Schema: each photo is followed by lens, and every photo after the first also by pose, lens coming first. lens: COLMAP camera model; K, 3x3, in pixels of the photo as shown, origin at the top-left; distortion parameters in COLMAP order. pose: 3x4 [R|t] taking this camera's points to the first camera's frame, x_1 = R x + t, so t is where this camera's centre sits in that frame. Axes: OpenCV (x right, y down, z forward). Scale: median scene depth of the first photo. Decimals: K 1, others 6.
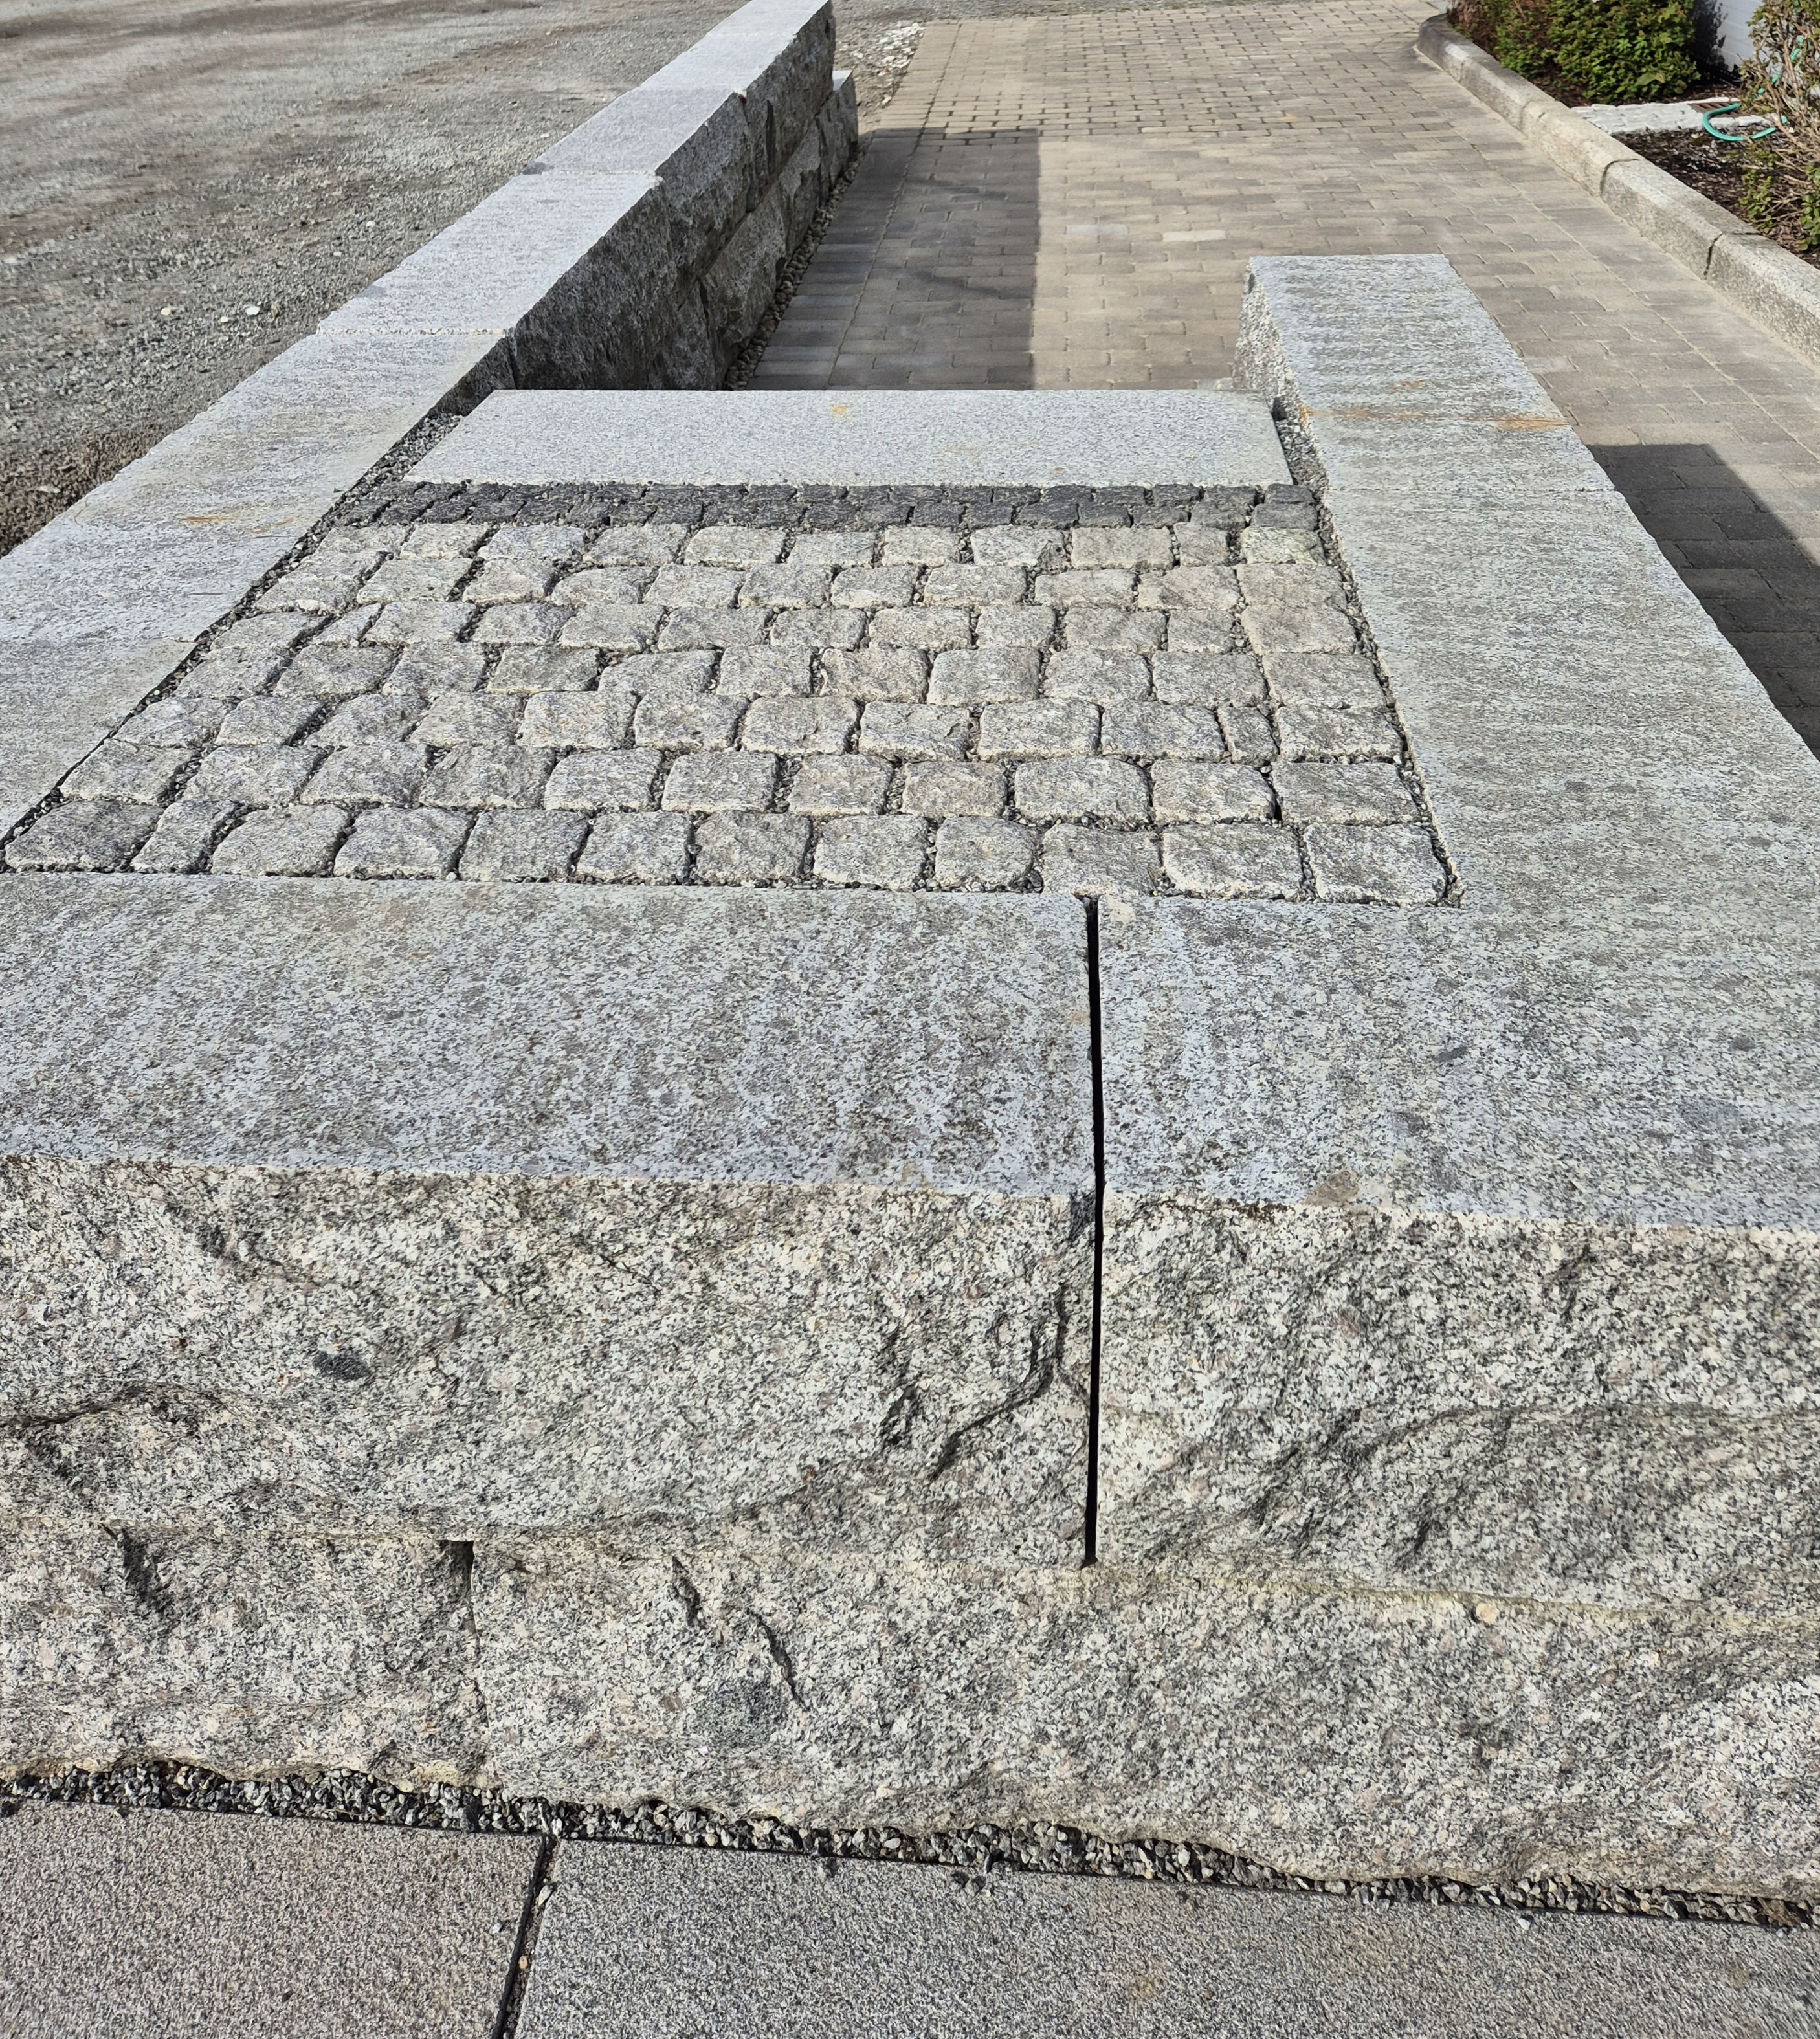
lens RADIAL K [[1779.9, 0, 850.6], [0, 1779.9, 756.0], [0, 0, 1]] dist [0.067017, -0.055923]
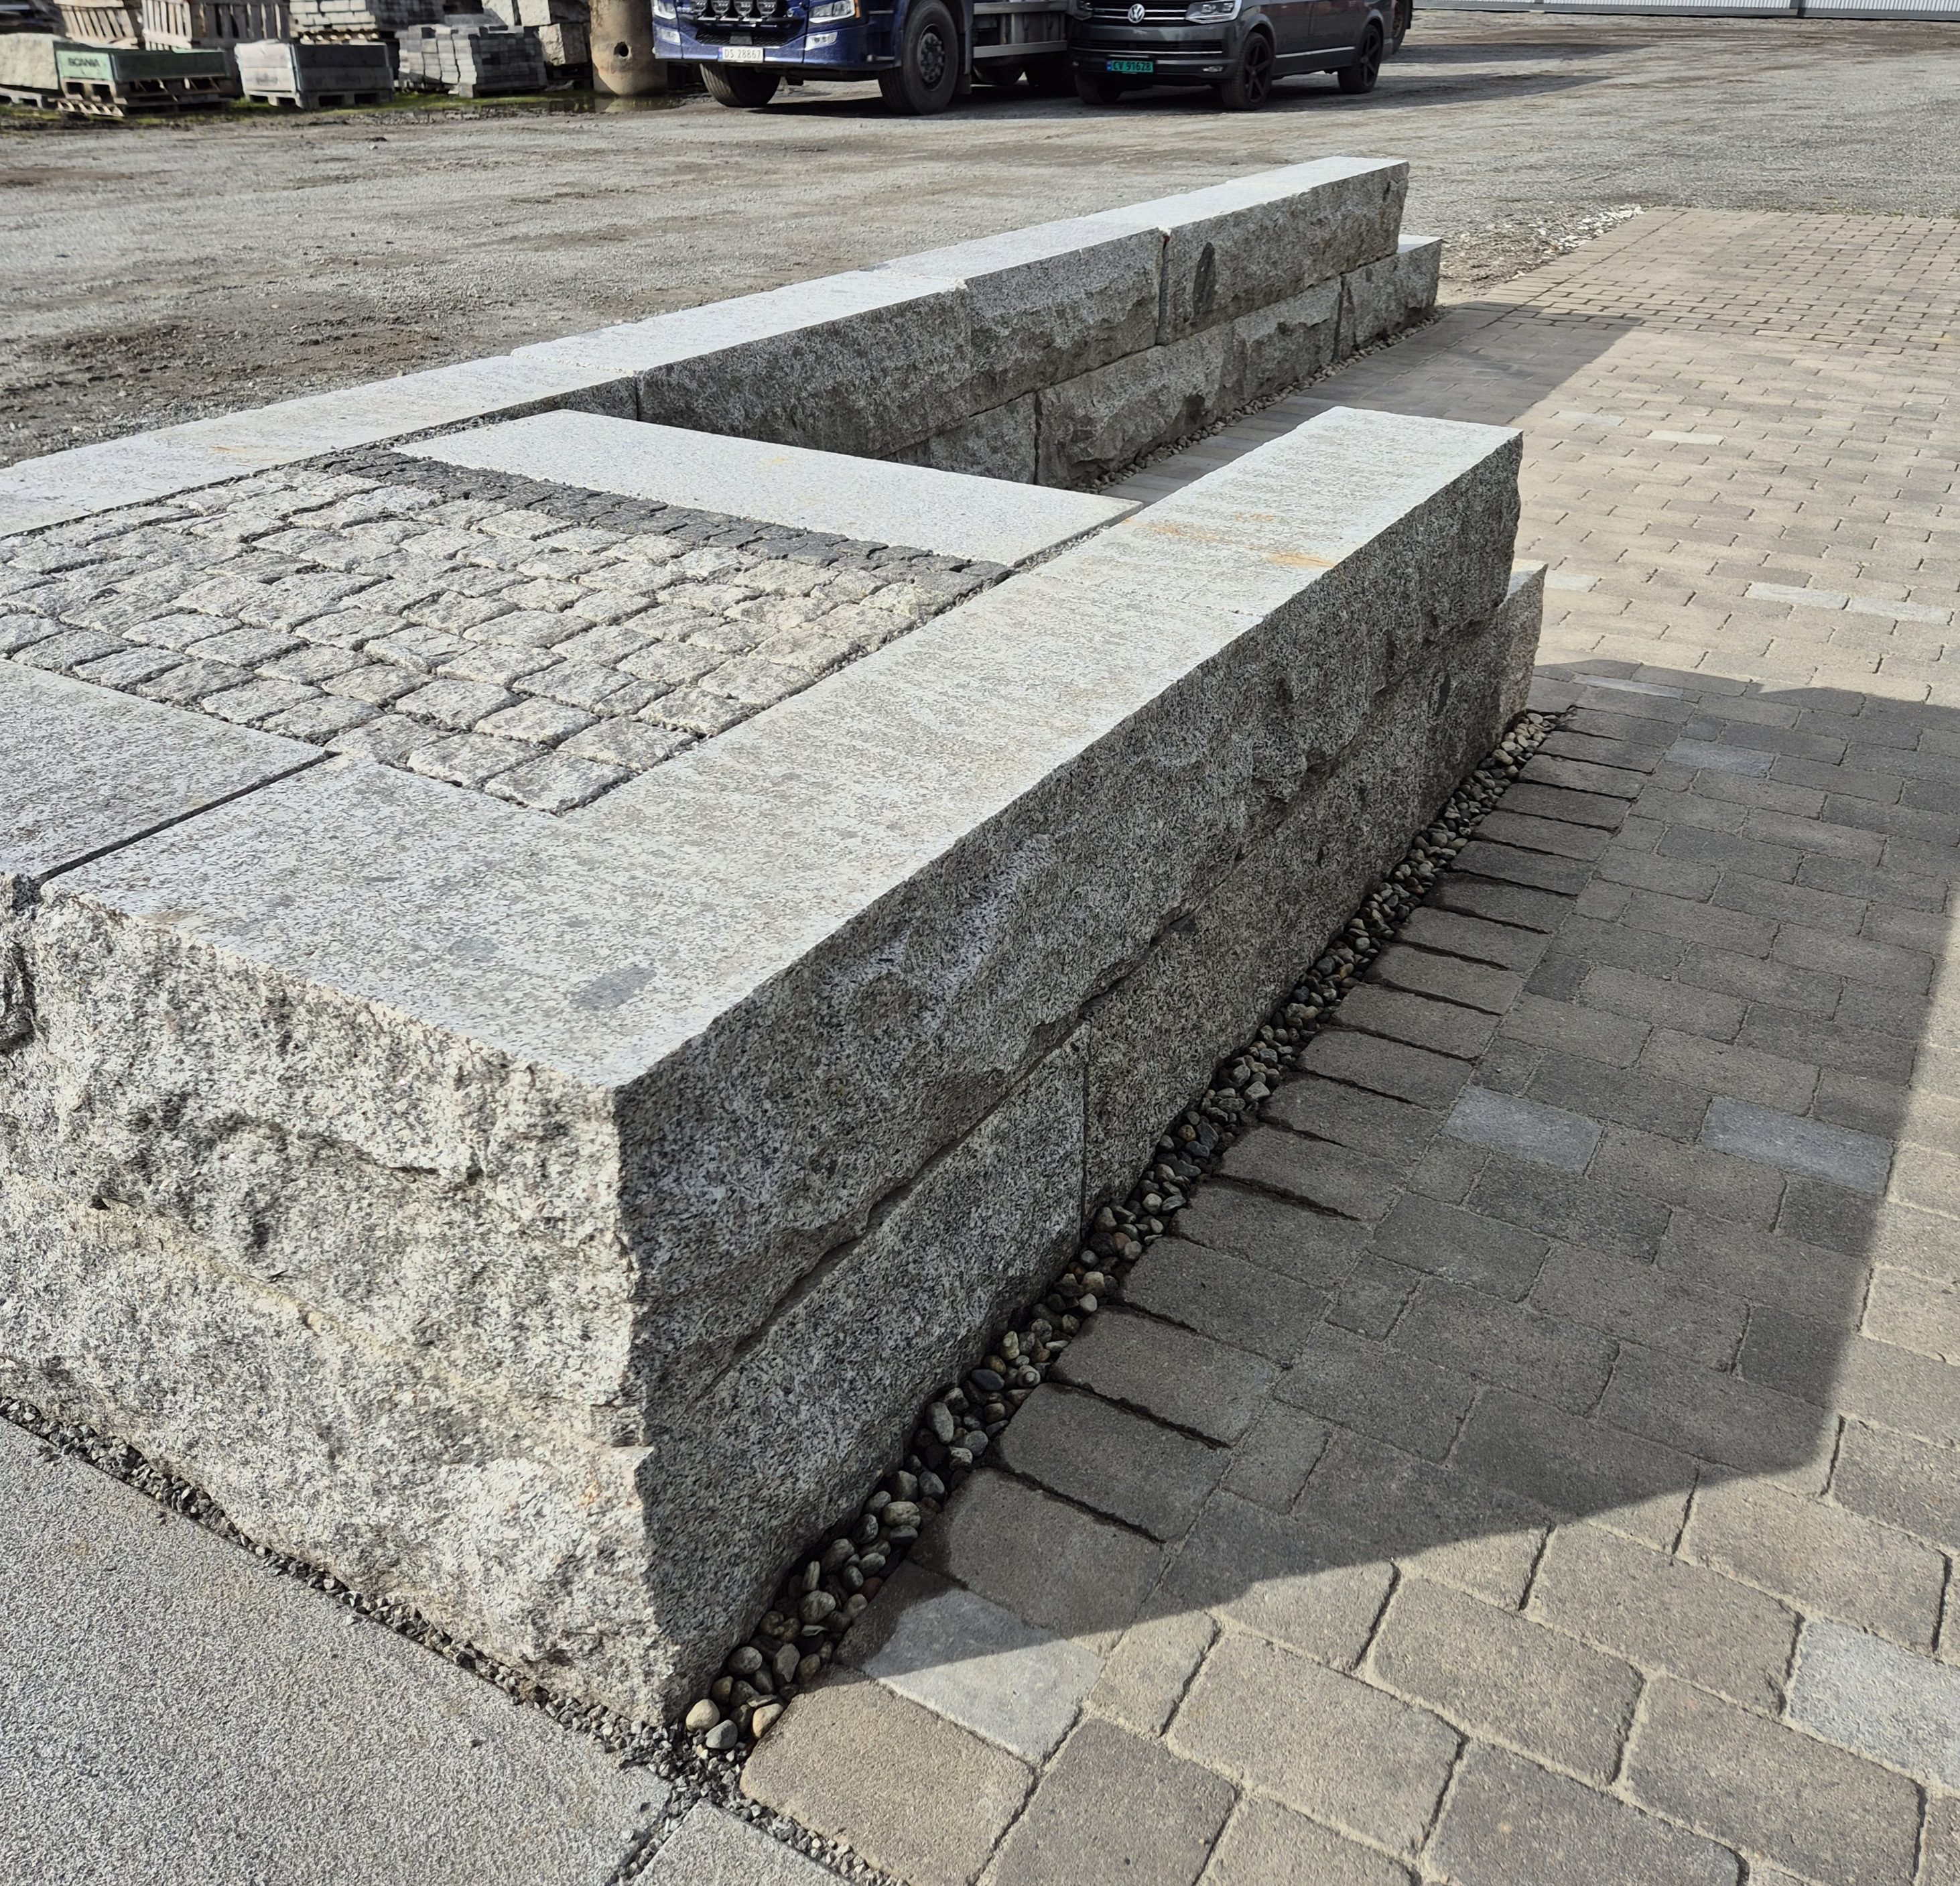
lens RADIAL K [[1874.8, 0, 941.9], [0, 1874.8, 813.1], [0, 0, 1]] dist [0.051663, 0.000000]
pose [[0.909099, 0.213673, -0.357608, 0.807642], [-0.236761, 0.971330, -0.021511, 0.037136], [0.342759, 0.104223, 0.933624, -0.086466]]
